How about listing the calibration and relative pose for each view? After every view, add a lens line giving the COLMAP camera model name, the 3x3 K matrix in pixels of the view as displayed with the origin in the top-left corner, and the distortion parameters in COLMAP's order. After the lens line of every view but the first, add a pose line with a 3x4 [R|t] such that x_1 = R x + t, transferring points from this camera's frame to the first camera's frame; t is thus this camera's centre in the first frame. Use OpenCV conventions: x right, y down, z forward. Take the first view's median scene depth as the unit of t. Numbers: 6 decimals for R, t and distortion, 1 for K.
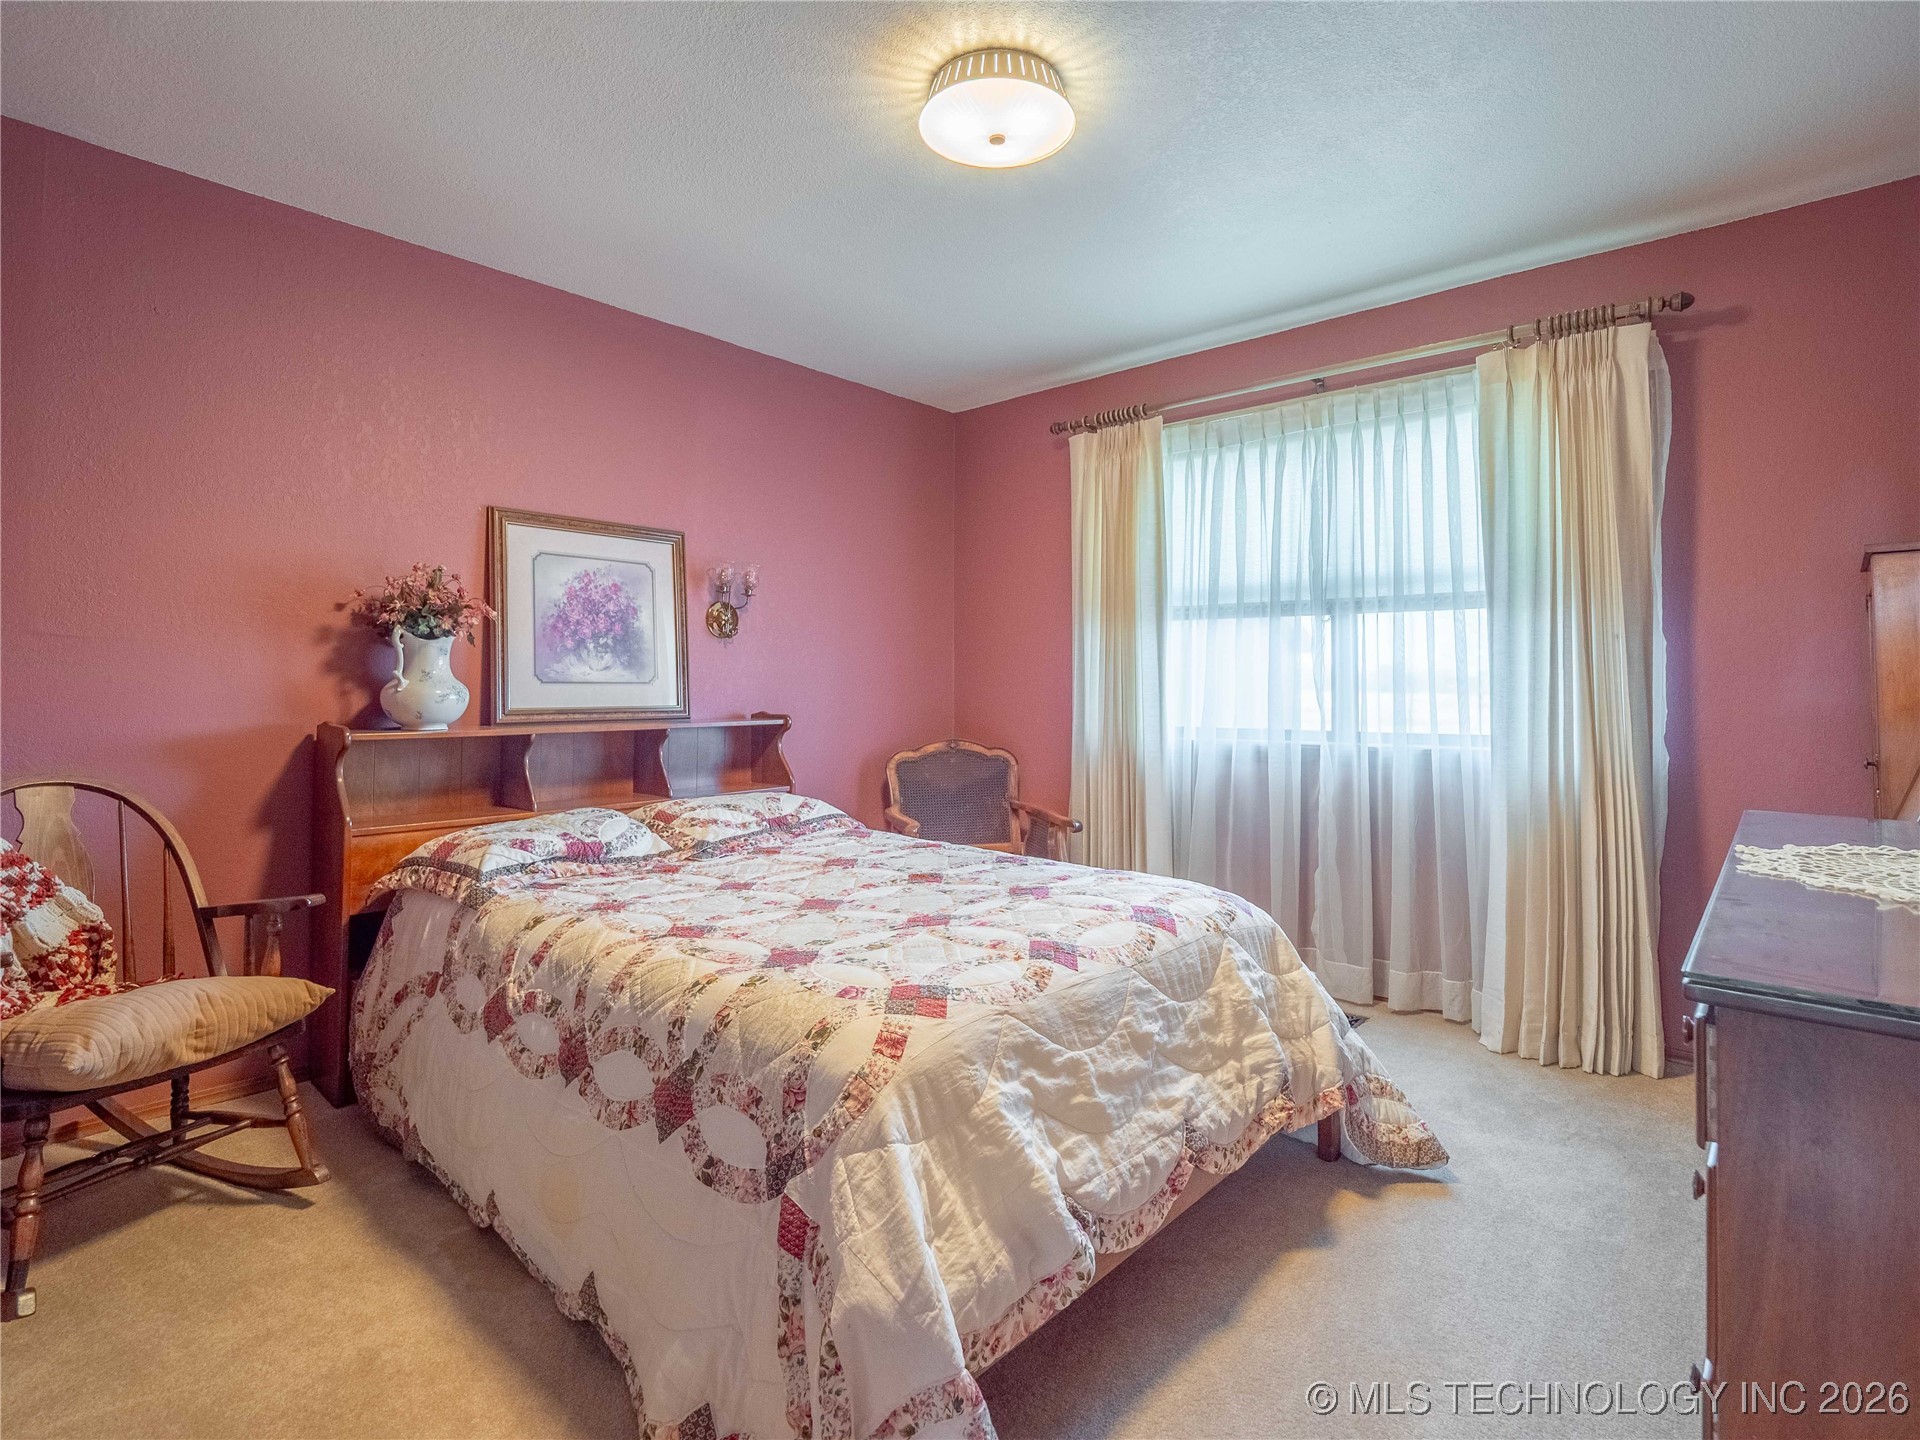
lens RADIAL K [[968.4, 0, 959.3], [0, 968.4, 696.6], [0, 0, 1]] dist [0.000483, -0.000448]
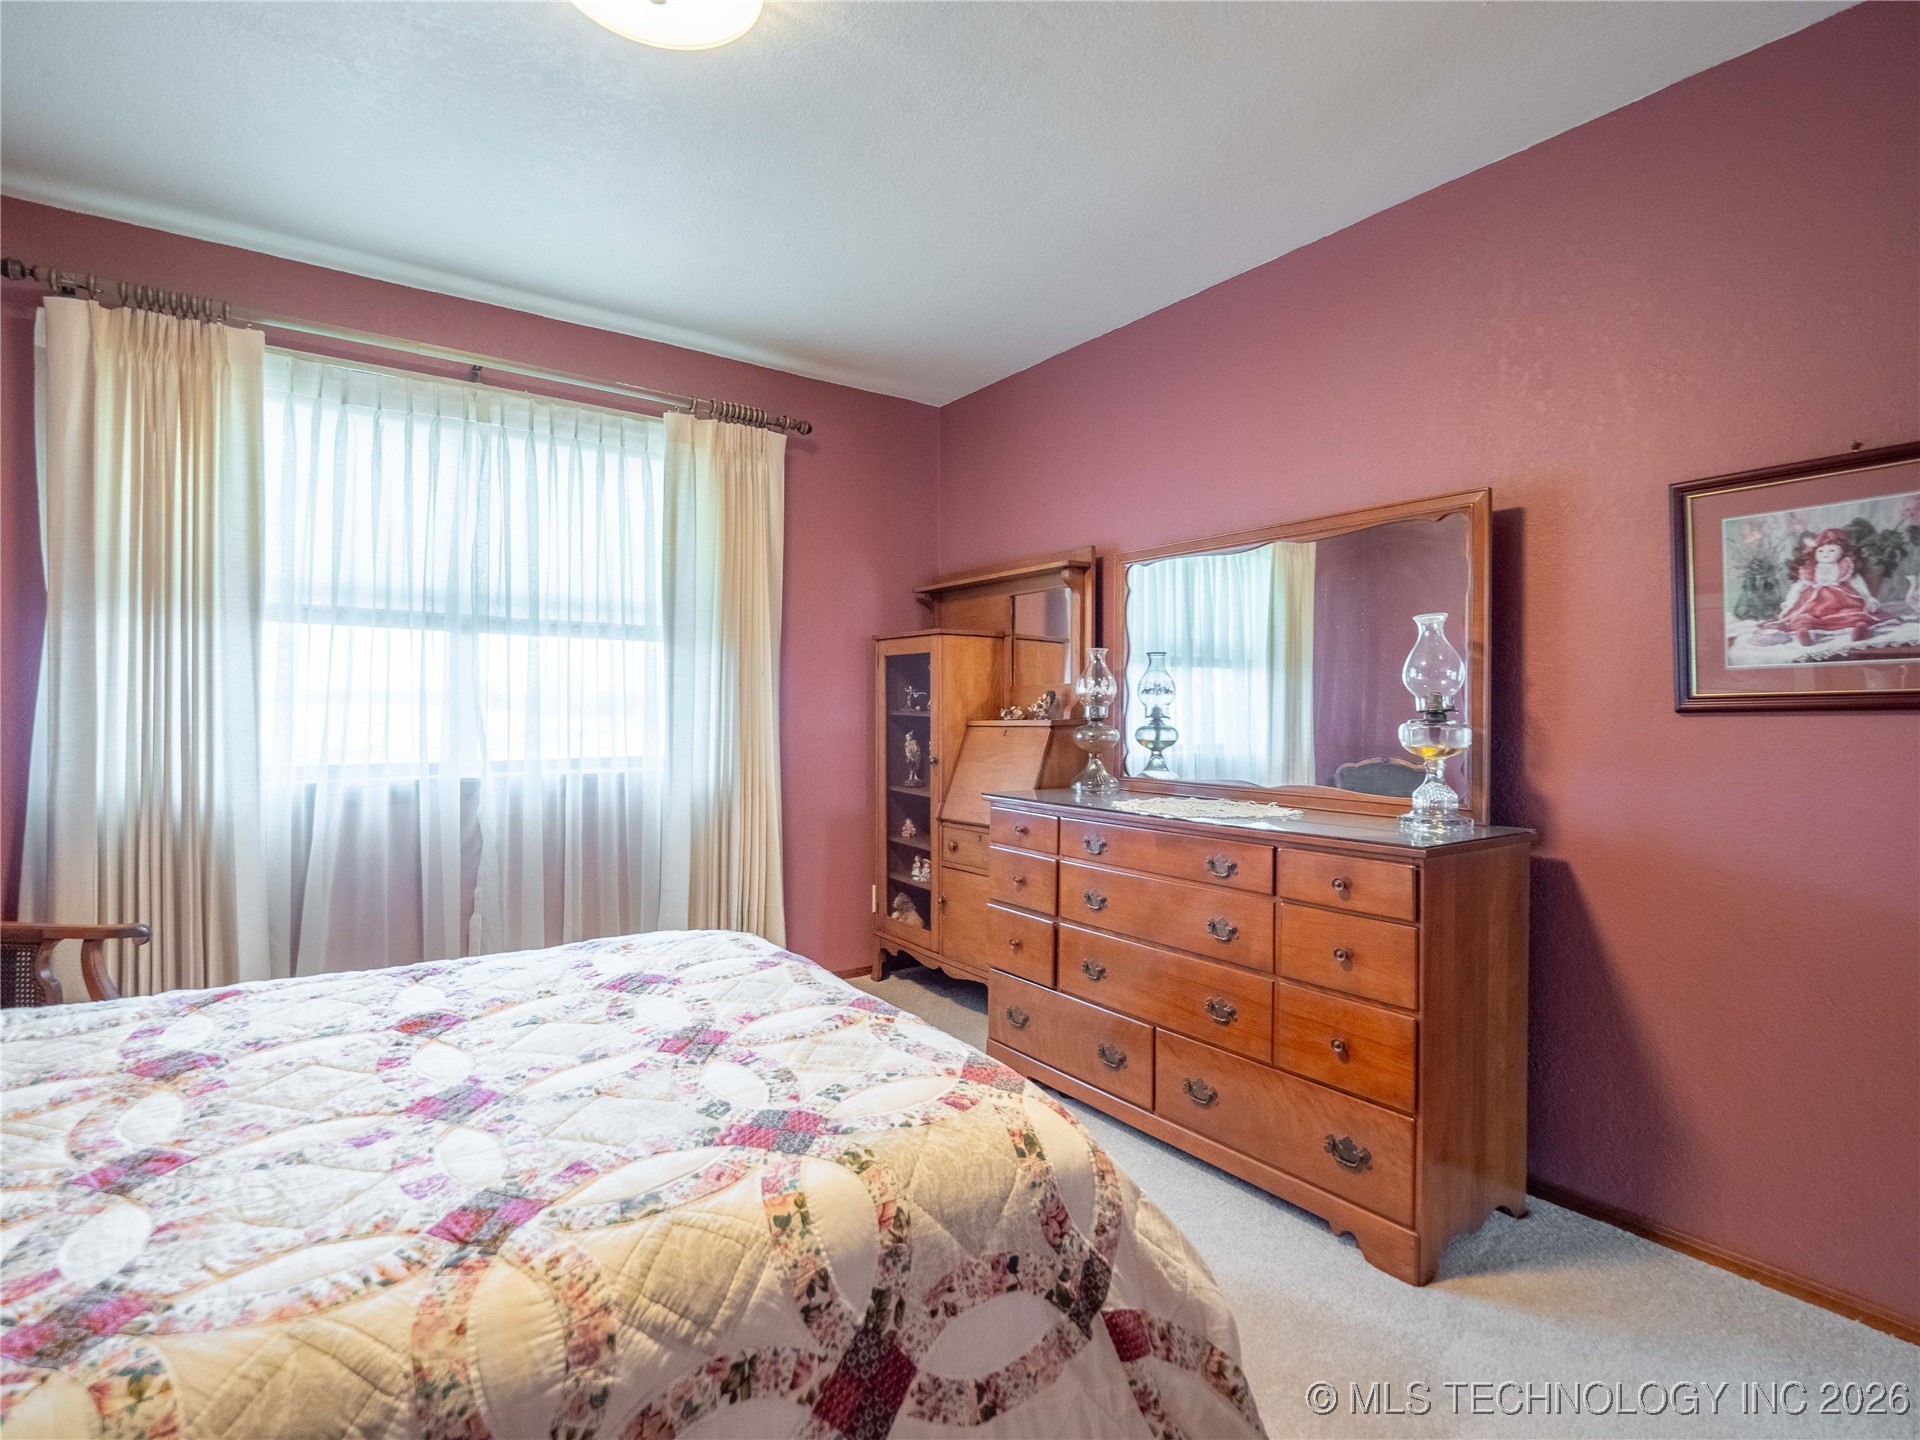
lens RADIAL K [[954.6, 0, 999.2], [0, 954.6, 730.8], [0, 0, 1]] dist [-0.022111, -0.000119]
pose [[0.199584, -0.024980, 0.979562, -0.383443], [0.003691, 0.999687, 0.024741, -0.012614], [-0.979874, -0.001323, 0.199613, 0.347384]]
